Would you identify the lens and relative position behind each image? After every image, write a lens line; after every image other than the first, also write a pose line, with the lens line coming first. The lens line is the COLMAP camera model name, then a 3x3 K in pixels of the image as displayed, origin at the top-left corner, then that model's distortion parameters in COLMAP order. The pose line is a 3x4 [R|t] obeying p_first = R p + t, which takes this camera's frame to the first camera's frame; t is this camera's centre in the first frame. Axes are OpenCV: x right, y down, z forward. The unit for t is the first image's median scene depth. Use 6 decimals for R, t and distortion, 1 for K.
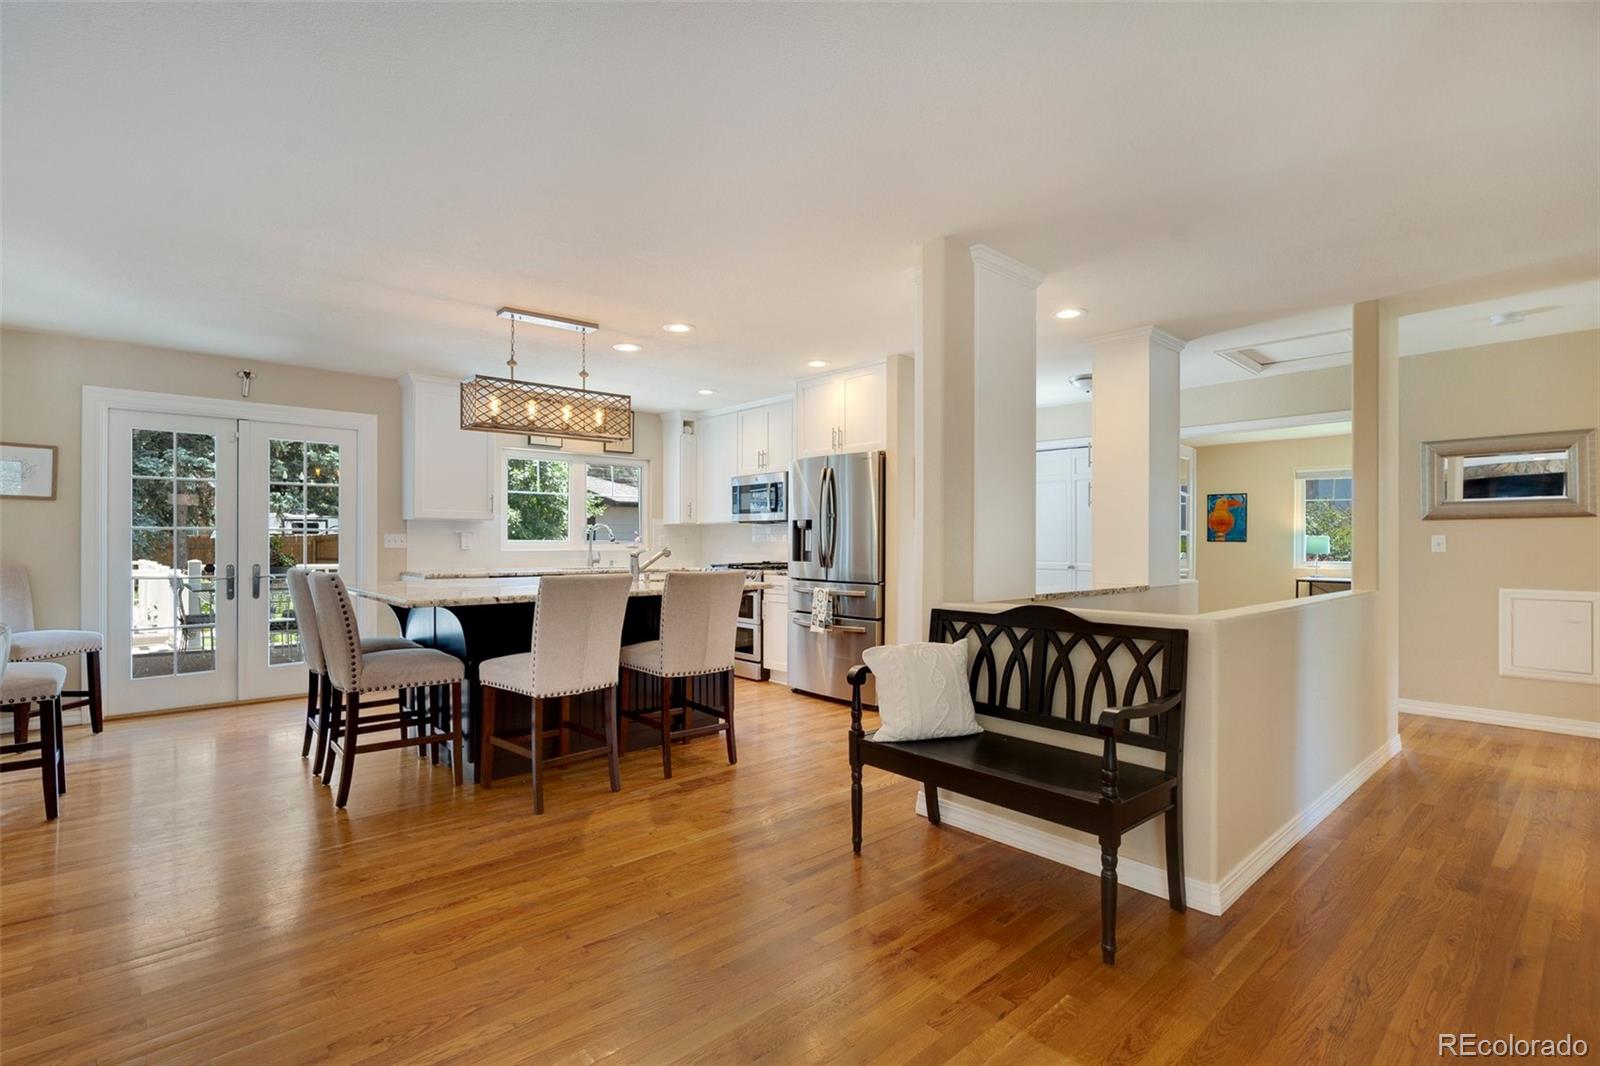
lens RADIAL K [[749.6, 0, 788.3], [0, 749.6, 539.3], [0, 0, 1]] dist [-0.000418, 0.000032]
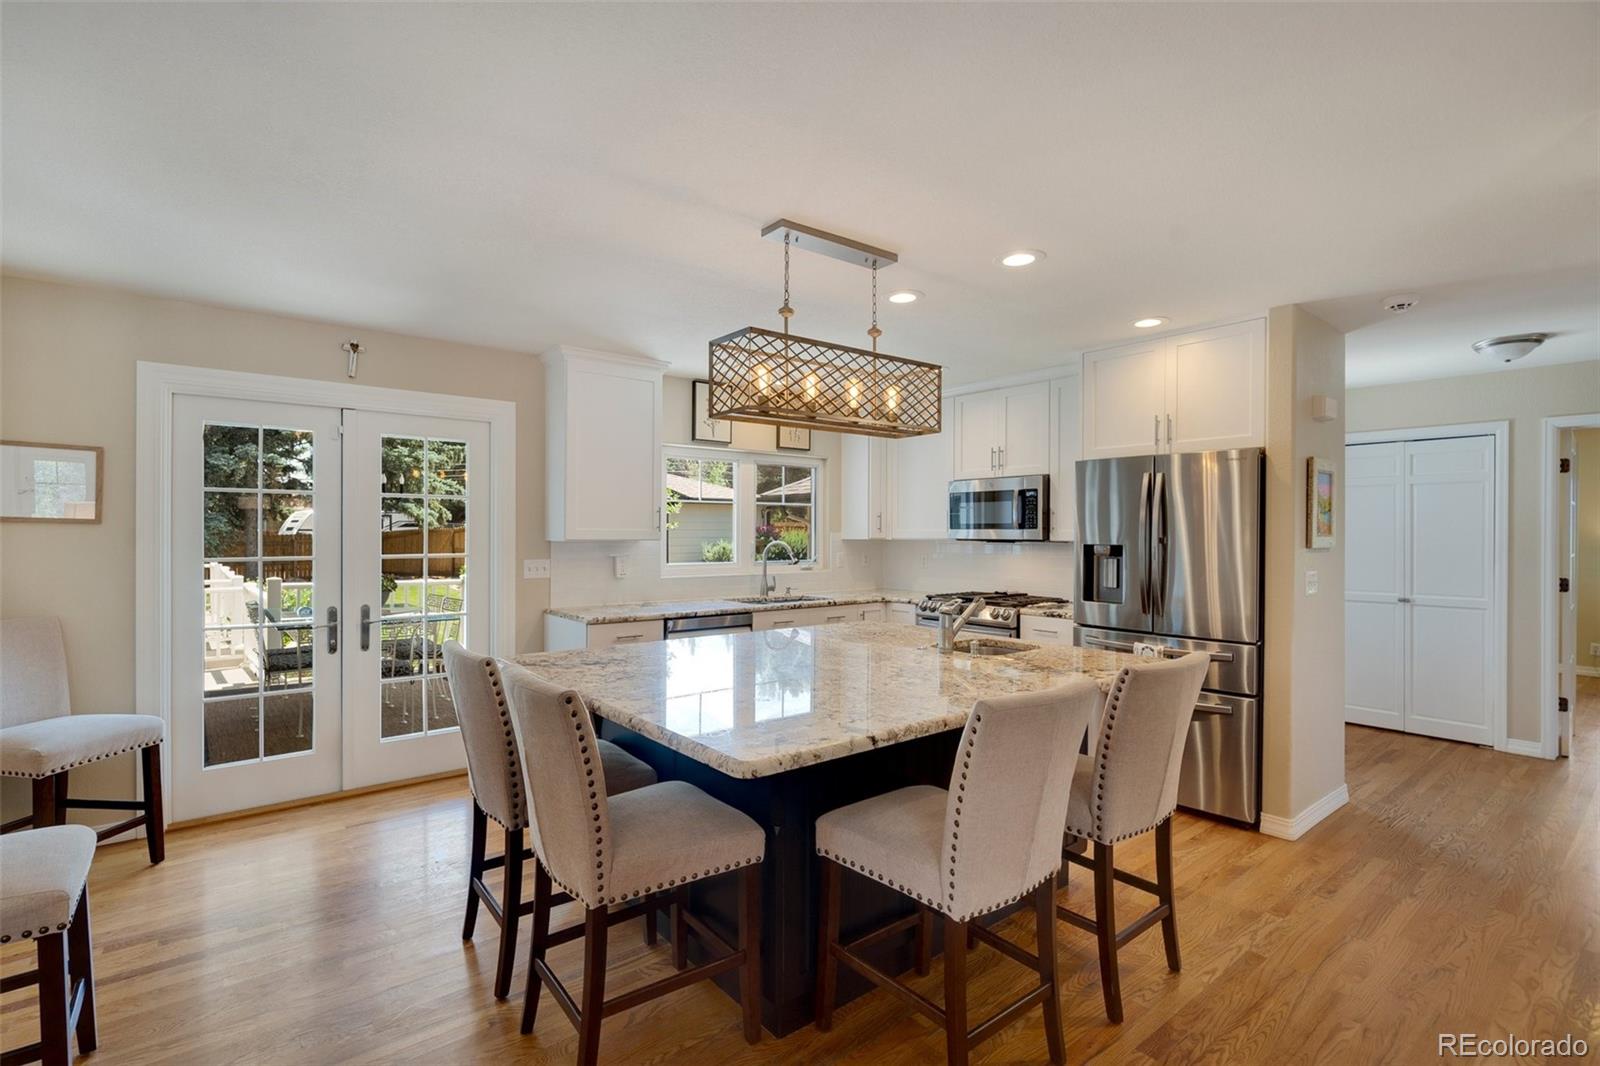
lens RADIAL K [[748.3, 0, 792.6], [0, 748.3, 537.0], [0, 0, 1]] dist [-0.003432, 0.001695]
pose [[0.998656, 0.001649, -0.051803, -0.231440], [-0.001292, 0.999975, 0.006932, -0.036262], [0.051813, -0.006855, 0.998633, 0.264038]]
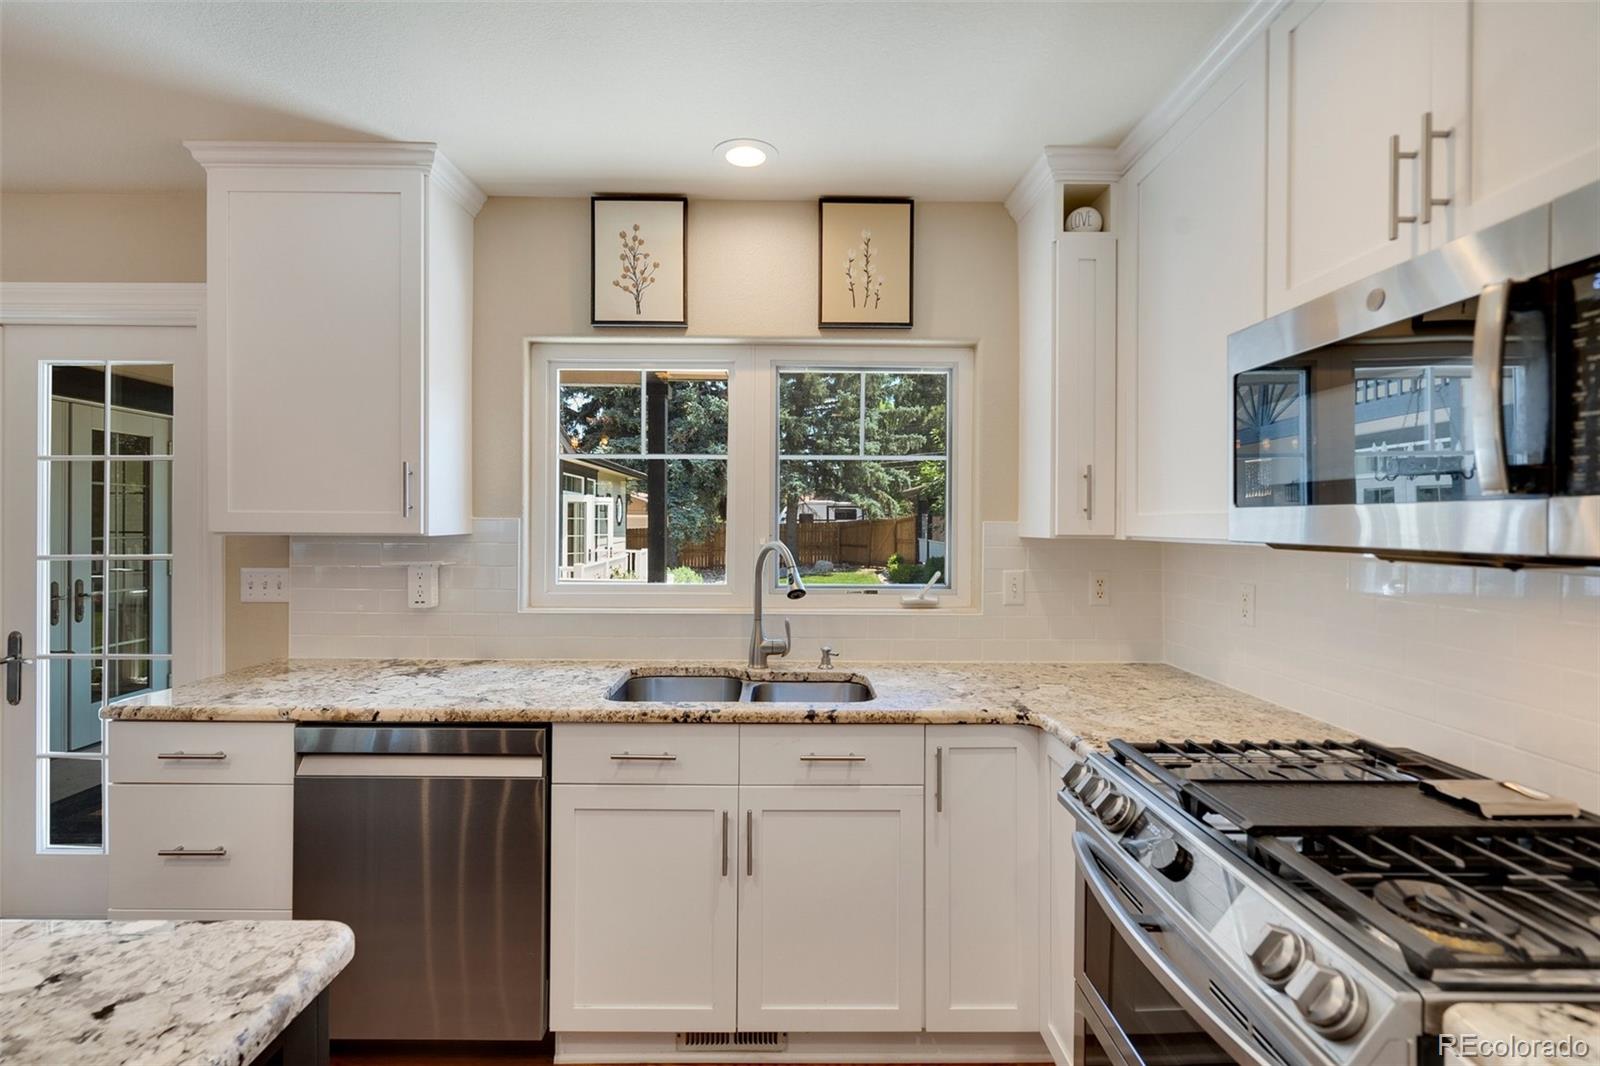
lens RADIAL K [[745.8, 0, 785.8], [0, 745.8, 524.4], [0, 0, 1]] dist [0.001280, 0.000100]
pose [[0.750847, 0.004126, -0.660464, -0.035522], [-0.003186, 0.999991, 0.002625, -0.034111], [0.660469, 0.000133, 0.750854, 0.895654]]
